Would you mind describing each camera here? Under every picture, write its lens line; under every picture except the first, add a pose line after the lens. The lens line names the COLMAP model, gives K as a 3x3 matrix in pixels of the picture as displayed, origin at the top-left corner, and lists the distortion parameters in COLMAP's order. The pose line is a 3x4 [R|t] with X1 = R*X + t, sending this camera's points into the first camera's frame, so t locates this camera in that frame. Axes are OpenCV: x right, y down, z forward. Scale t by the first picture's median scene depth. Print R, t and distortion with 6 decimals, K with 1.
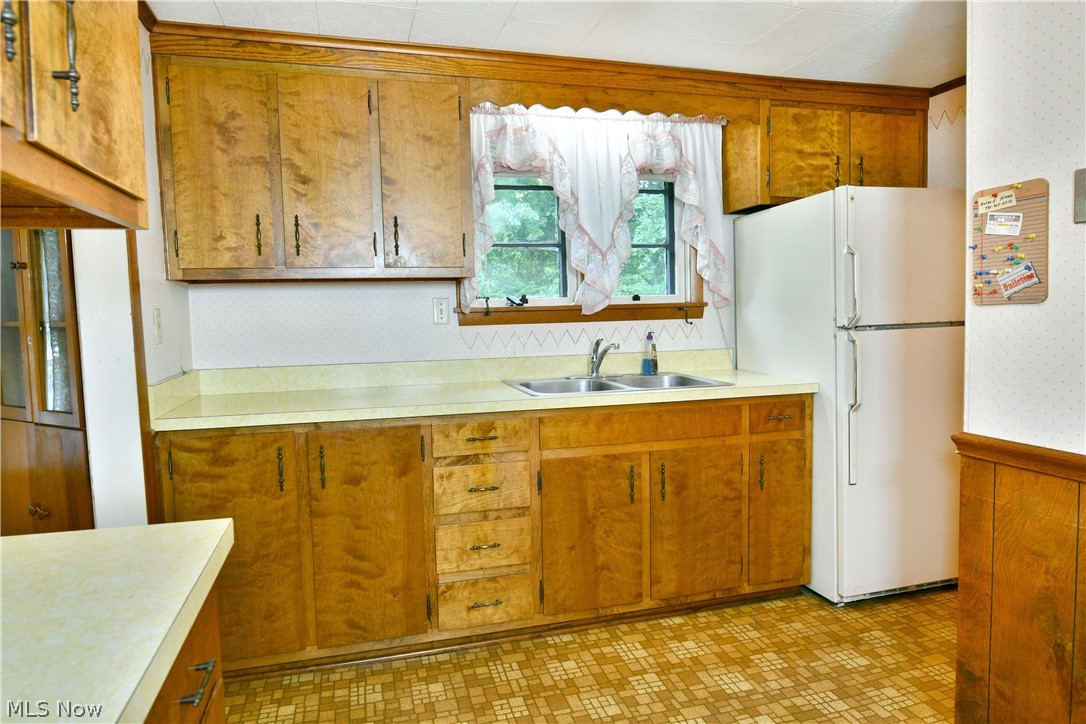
lens RADIAL K [[668.8, 0, 529.3], [0, 668.8, 358.8], [0, 0, 1]] dist [-0.014107, -0.005557]
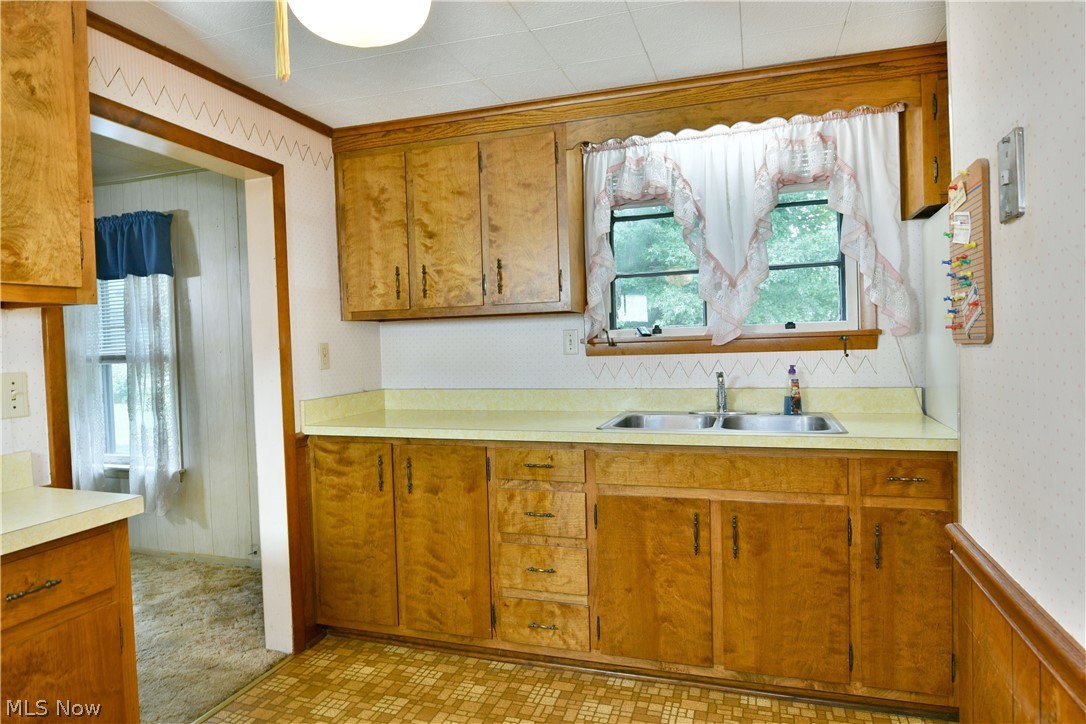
lens RADIAL K [[668.8, 0, 537.6], [0, 668.8, 356.9], [0, 0, 1]] dist [-0.014107, -0.005557]
pose [[0.823541, 0.011208, -0.567147, 0.504935], [-0.029896, 0.999273, -0.023663, -0.025806], [0.566469, 0.036443, 0.823277, 0.124464]]
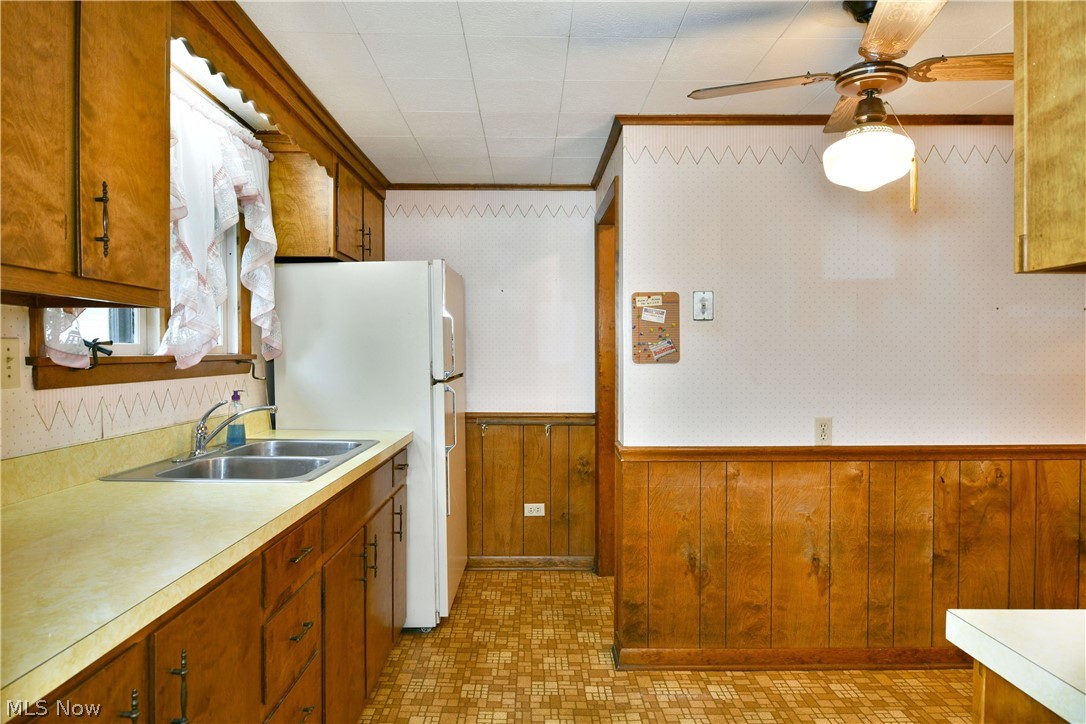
lens RADIAL K [[668.8, 0, 537.6], [0, 668.8, 356.1], [0, 0, 1]] dist [-0.014107, -0.005557]
pose [[0.251941, 0.018101, 0.967573, -0.632058], [0.060689, 0.997562, -0.034464, -0.039924], [-0.965838, 0.067404, 0.250228, 0.565547]]
